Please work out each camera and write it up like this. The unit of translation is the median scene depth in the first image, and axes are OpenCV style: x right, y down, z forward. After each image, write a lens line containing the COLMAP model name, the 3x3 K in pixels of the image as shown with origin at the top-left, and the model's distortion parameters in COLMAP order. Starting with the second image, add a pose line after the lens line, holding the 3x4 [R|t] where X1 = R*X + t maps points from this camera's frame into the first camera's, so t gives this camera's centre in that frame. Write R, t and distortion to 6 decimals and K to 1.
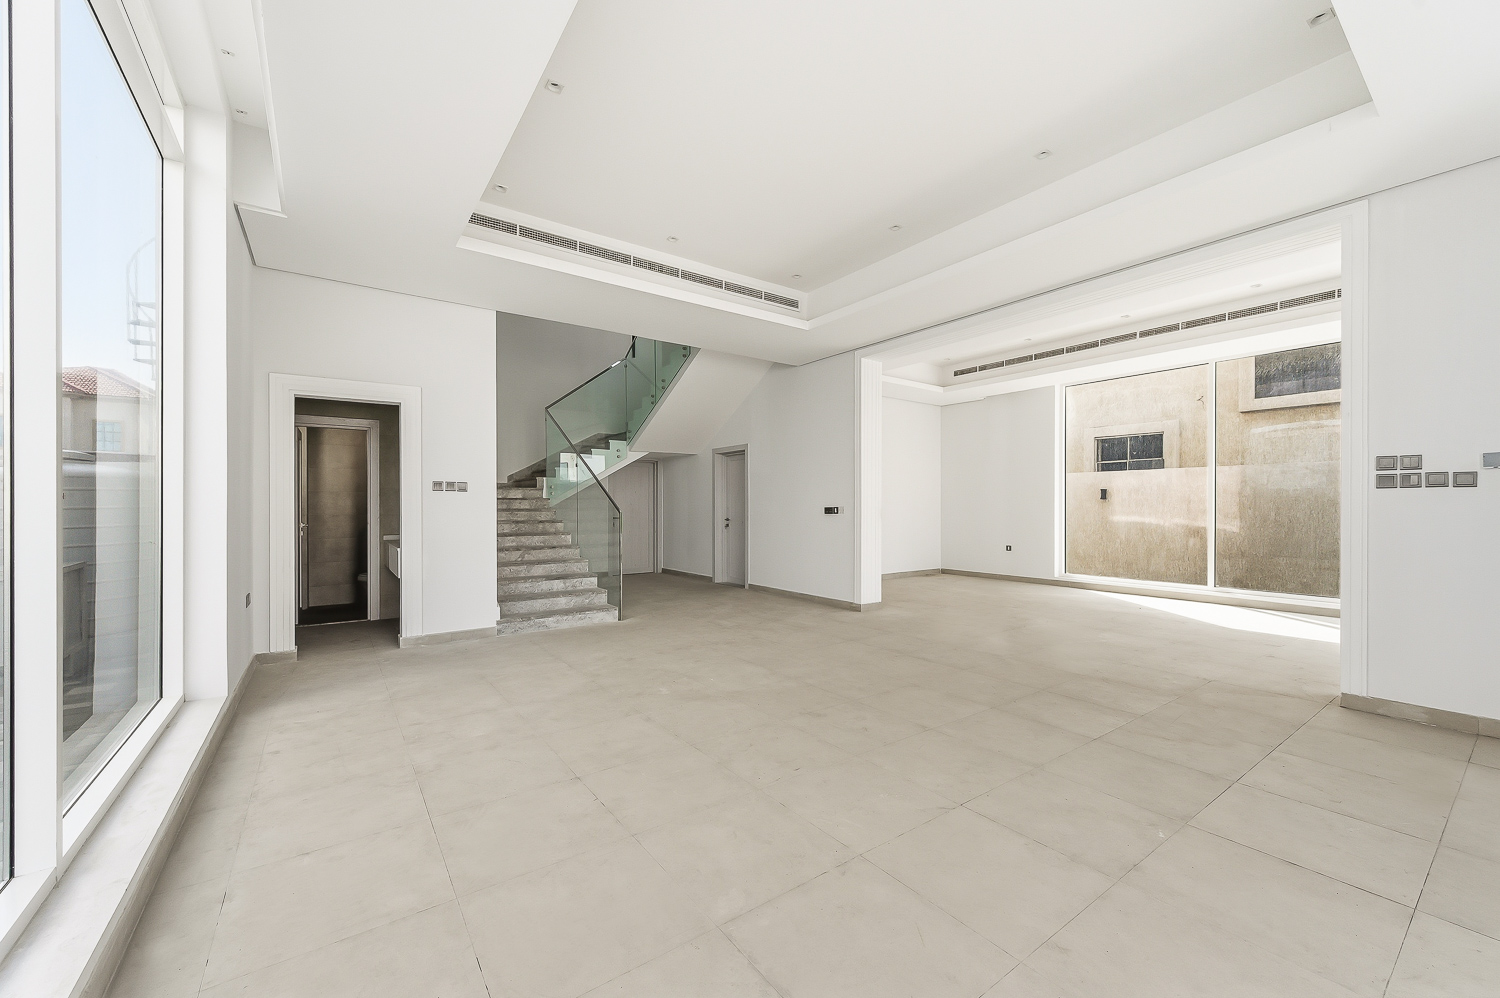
lens RADIAL K [[597.5, 0, 748.7], [0, 597.5, 507.2], [0, 0, 1]] dist [0.039896, 0.000226]
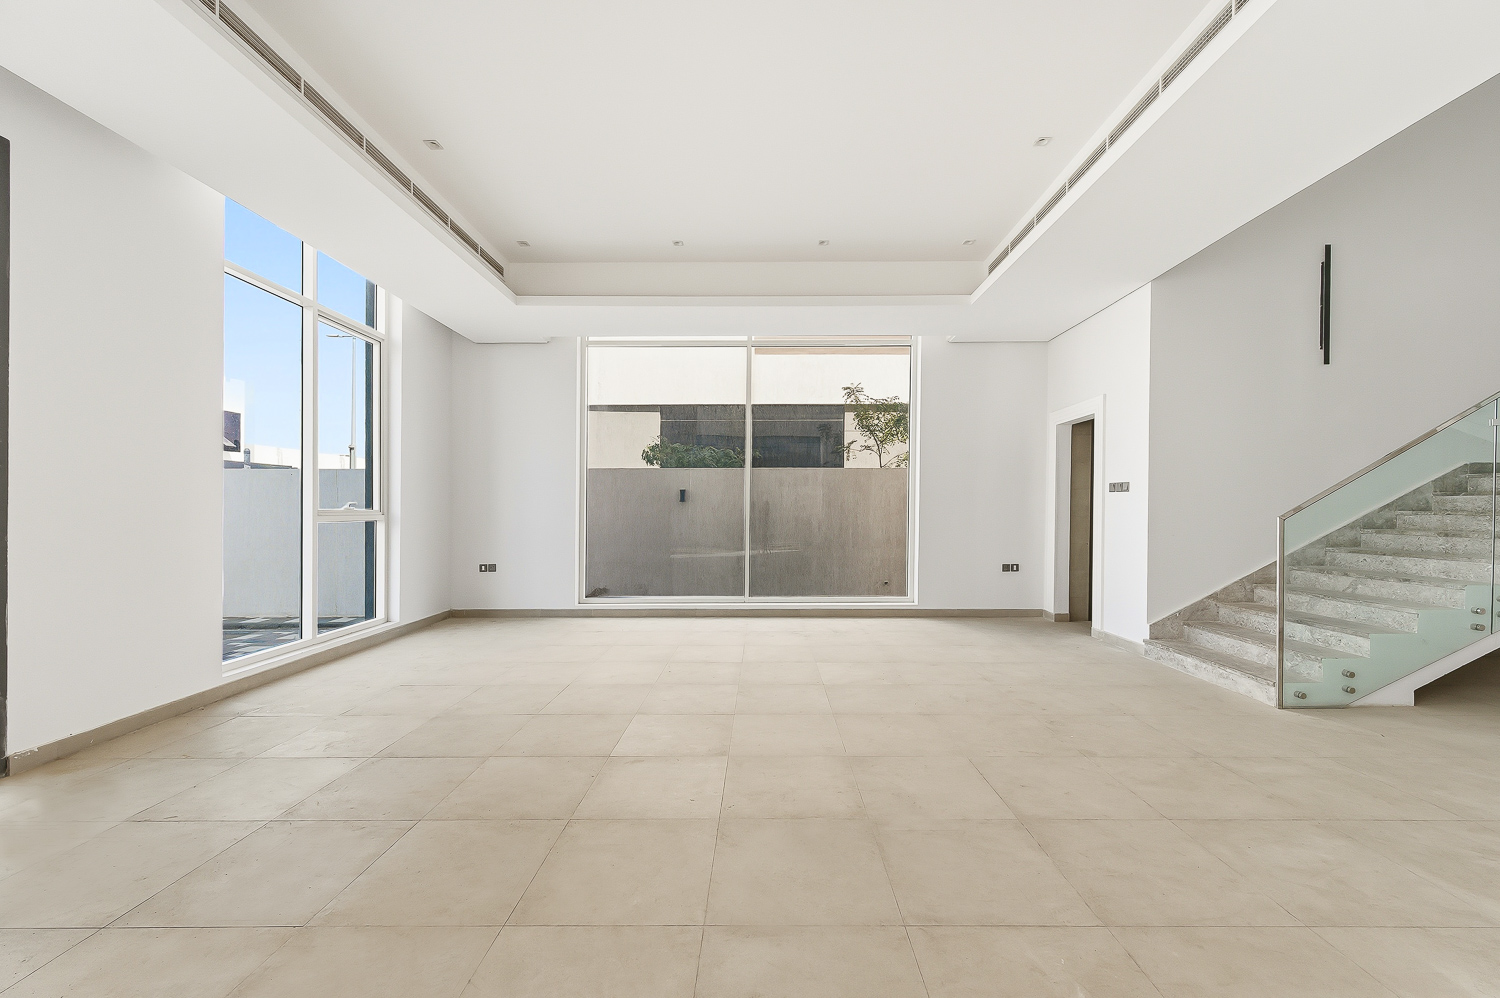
lens RADIAL K [[597.5, 0, 753.6], [0, 597.5, 509.1], [0, 0, 1]] dist [0.039896, 0.000226]
pose [[-0.579368, -0.002255, -0.815063, 0.625555], [-0.000130, 0.999996, -0.002674, 0.003558], [0.815066, -0.001443, -0.579366, 1.052489]]
